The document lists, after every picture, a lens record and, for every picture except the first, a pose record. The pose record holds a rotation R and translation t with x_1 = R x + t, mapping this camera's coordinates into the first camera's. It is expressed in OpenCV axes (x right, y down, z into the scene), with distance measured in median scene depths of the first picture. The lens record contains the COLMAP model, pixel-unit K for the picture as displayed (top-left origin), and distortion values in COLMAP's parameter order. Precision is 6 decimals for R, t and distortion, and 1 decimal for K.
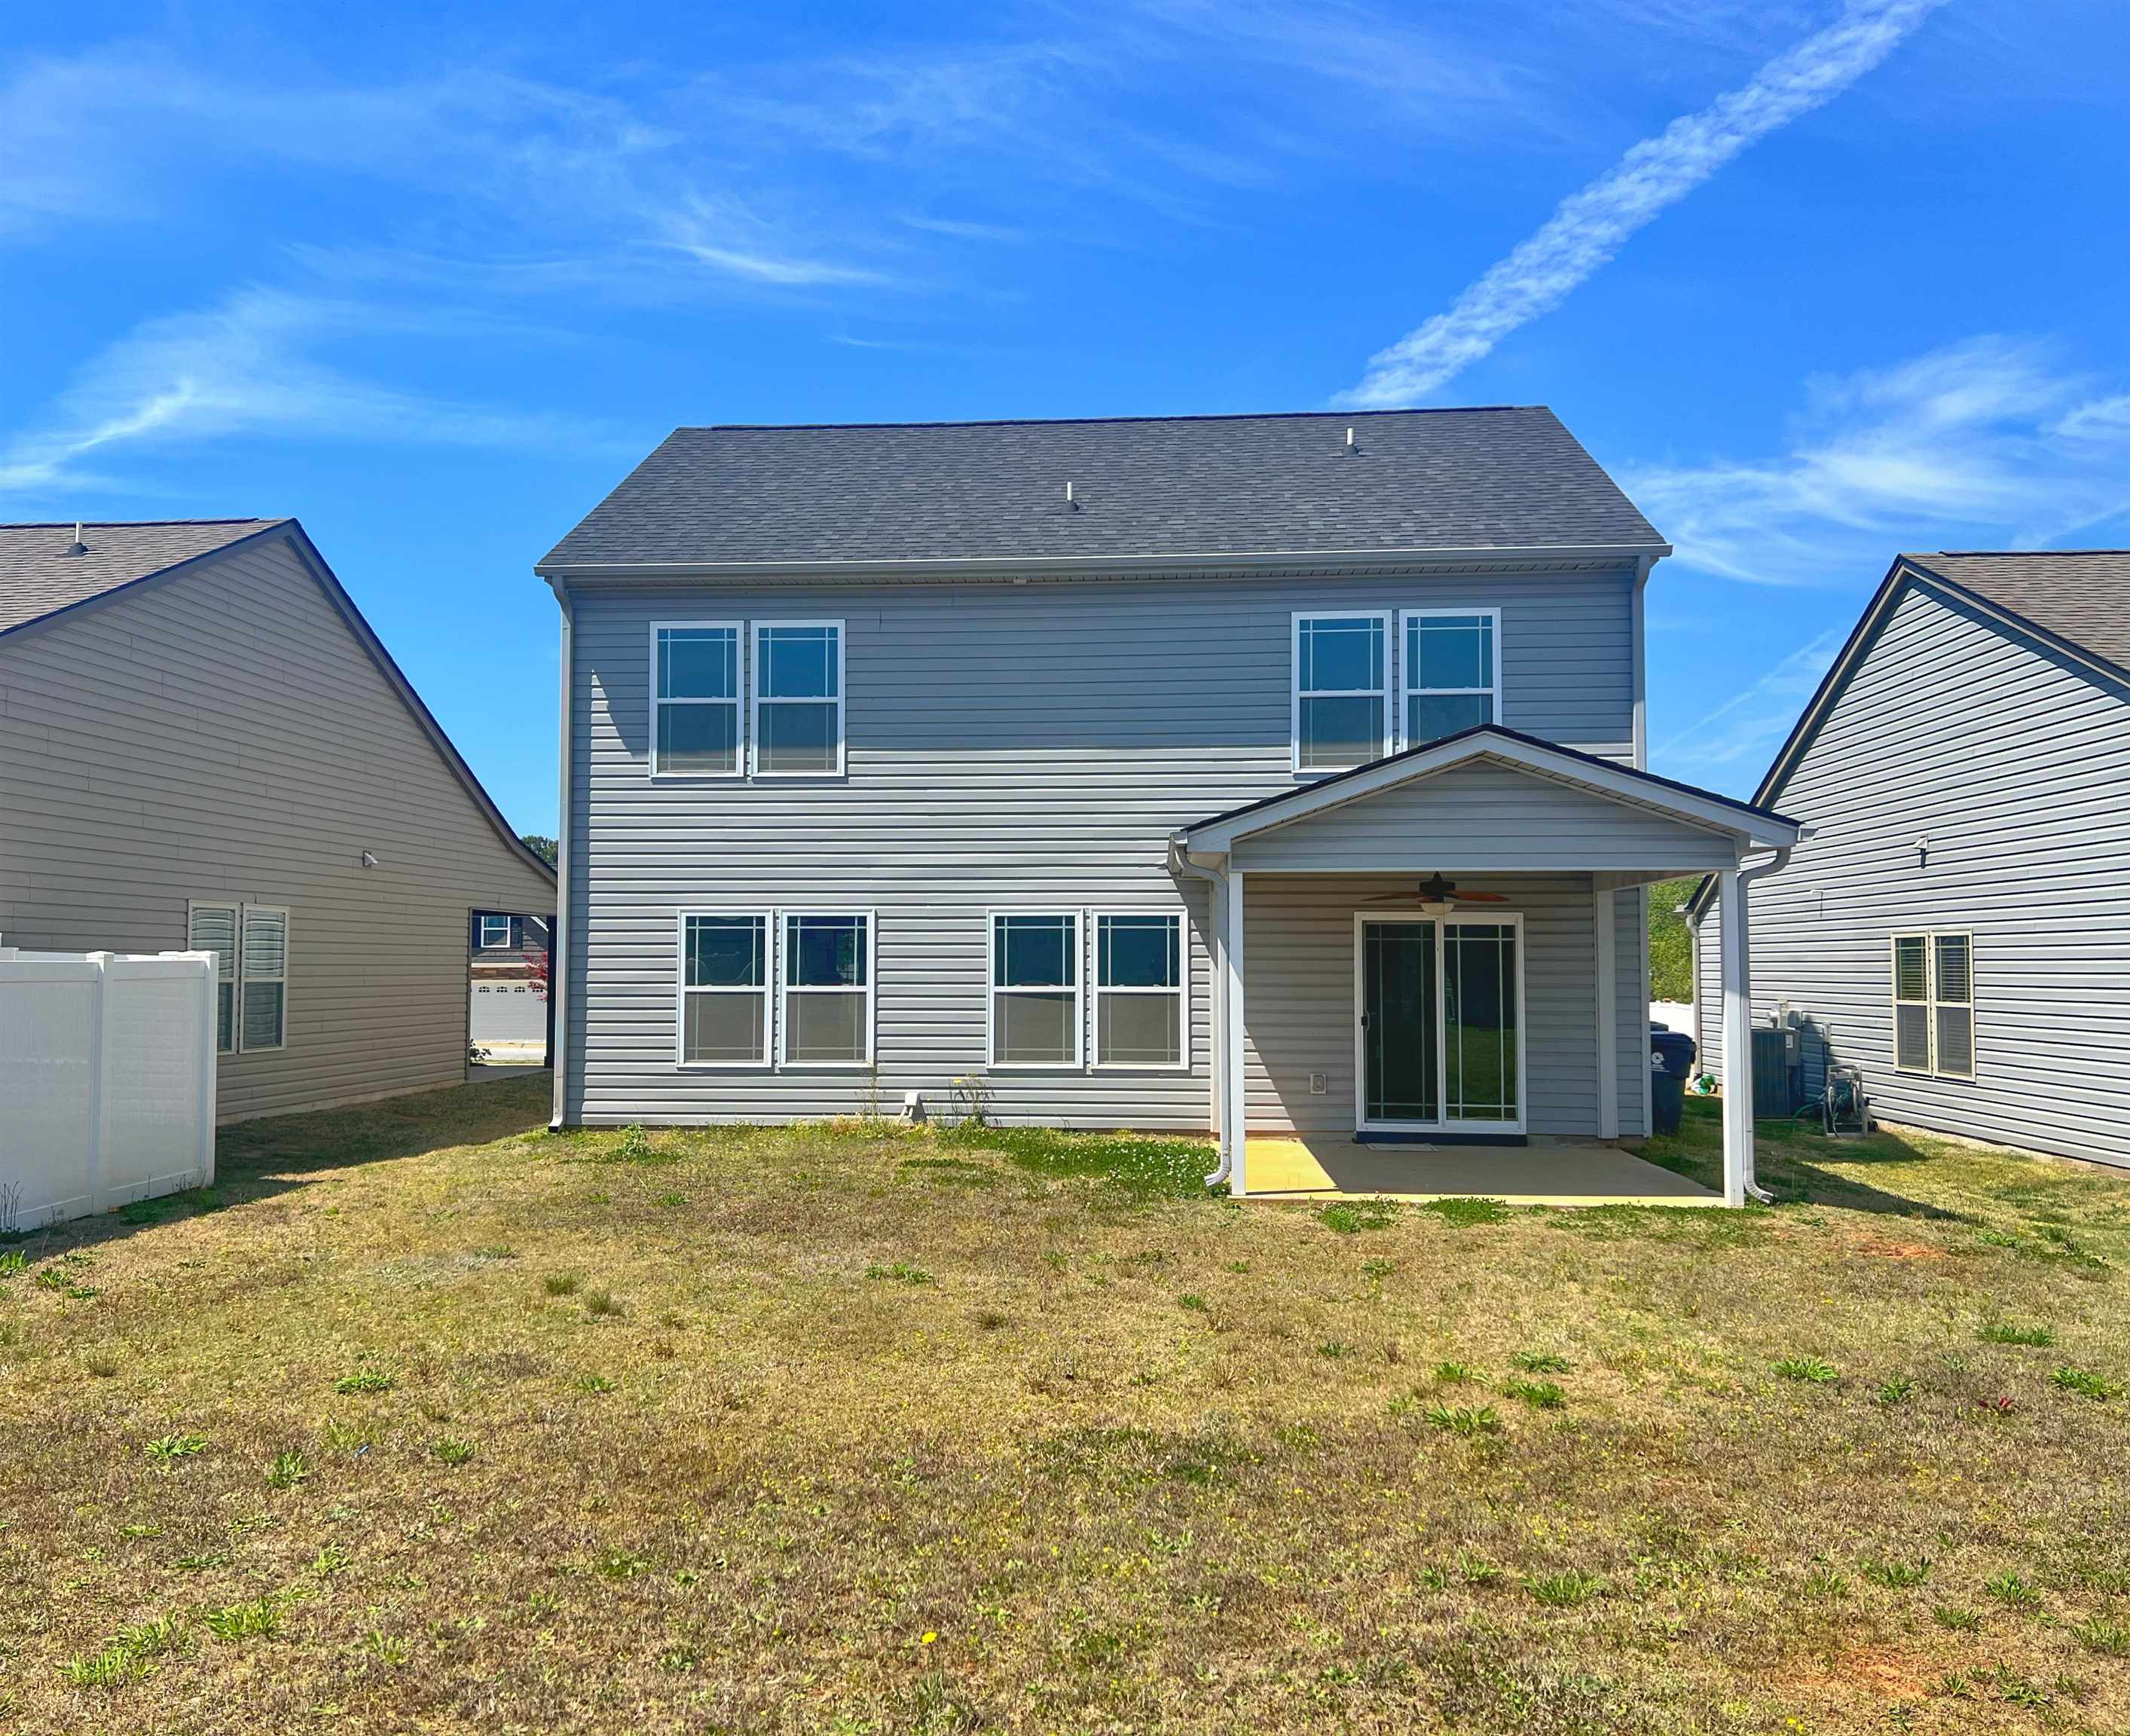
lens RADIAL K [[1482.3, 0, 1065.0], [0, 1482.3, 868.0], [0, 0, 1]] dist [0.048676, -0.043160]
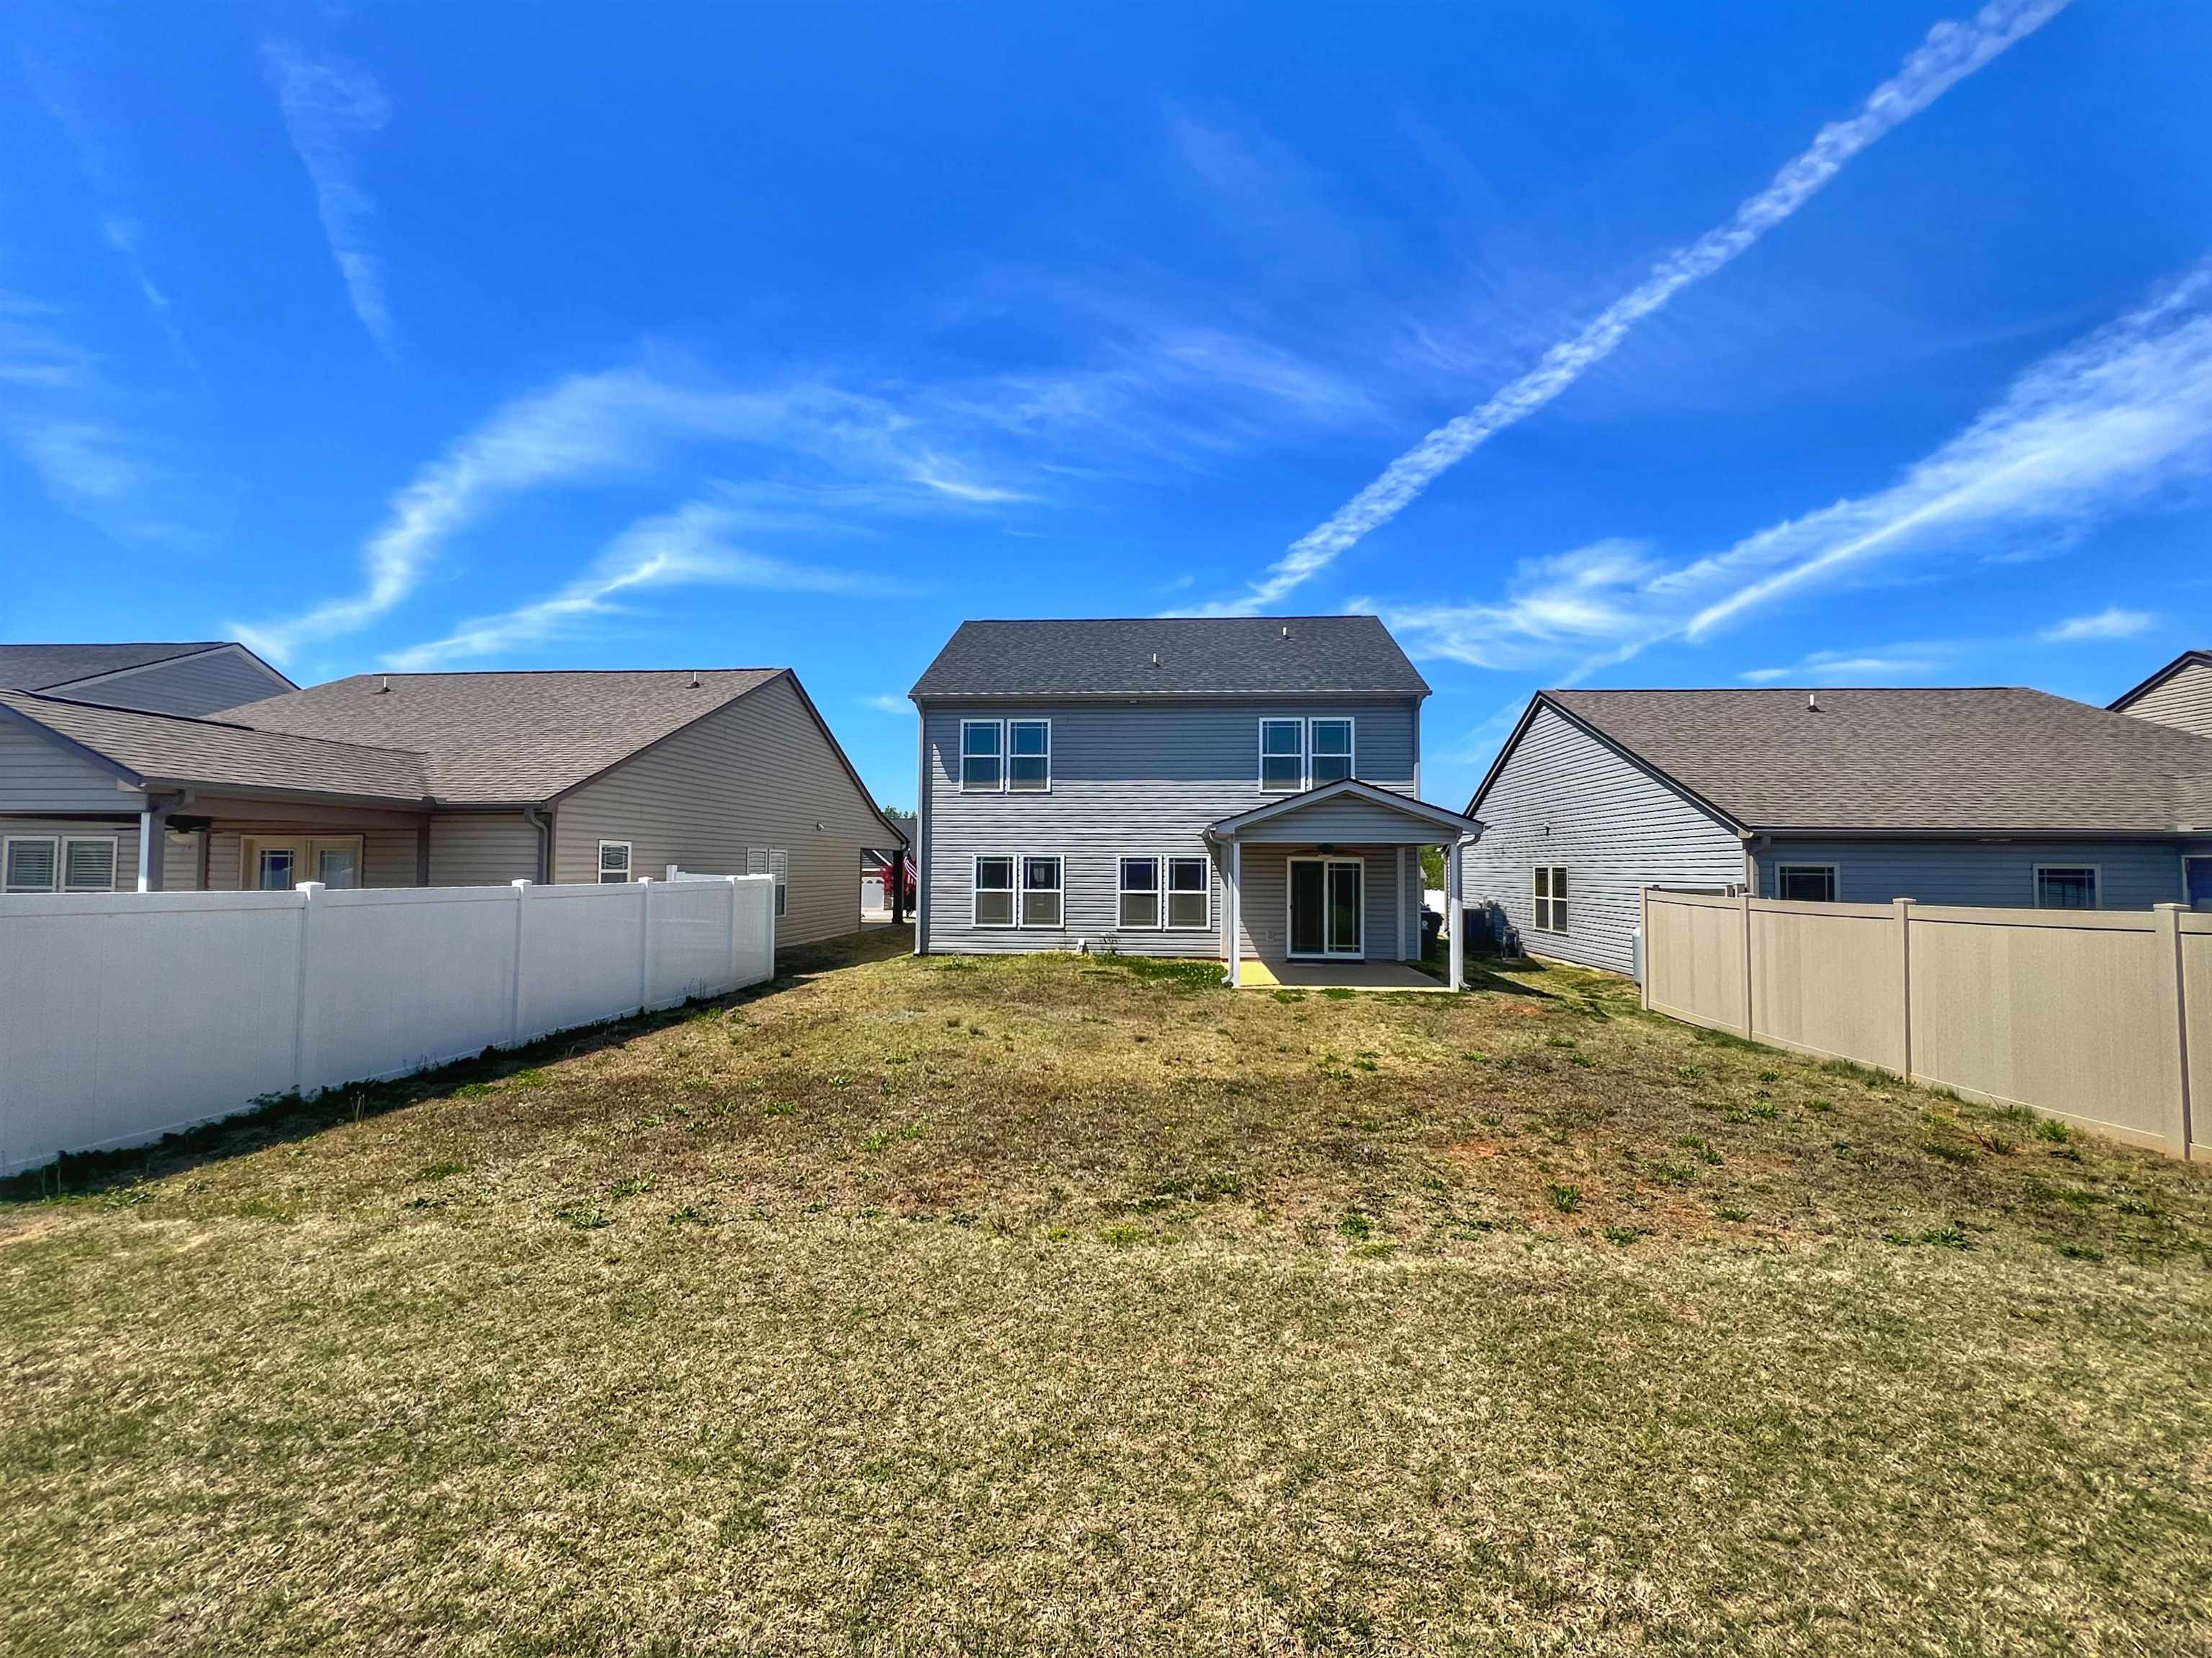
lens RADIAL K [[879.0, 0, 1106.0], [0, 879.0, 829.0], [0, 0, 1]] dist [0.000938, 0.000038]
pose [[0.999929, 0.005295, 0.010668, -0.083855], [-0.005715, 0.999195, 0.039714, -0.060895], [-0.010449, -0.039772, 0.999154, -0.275030]]
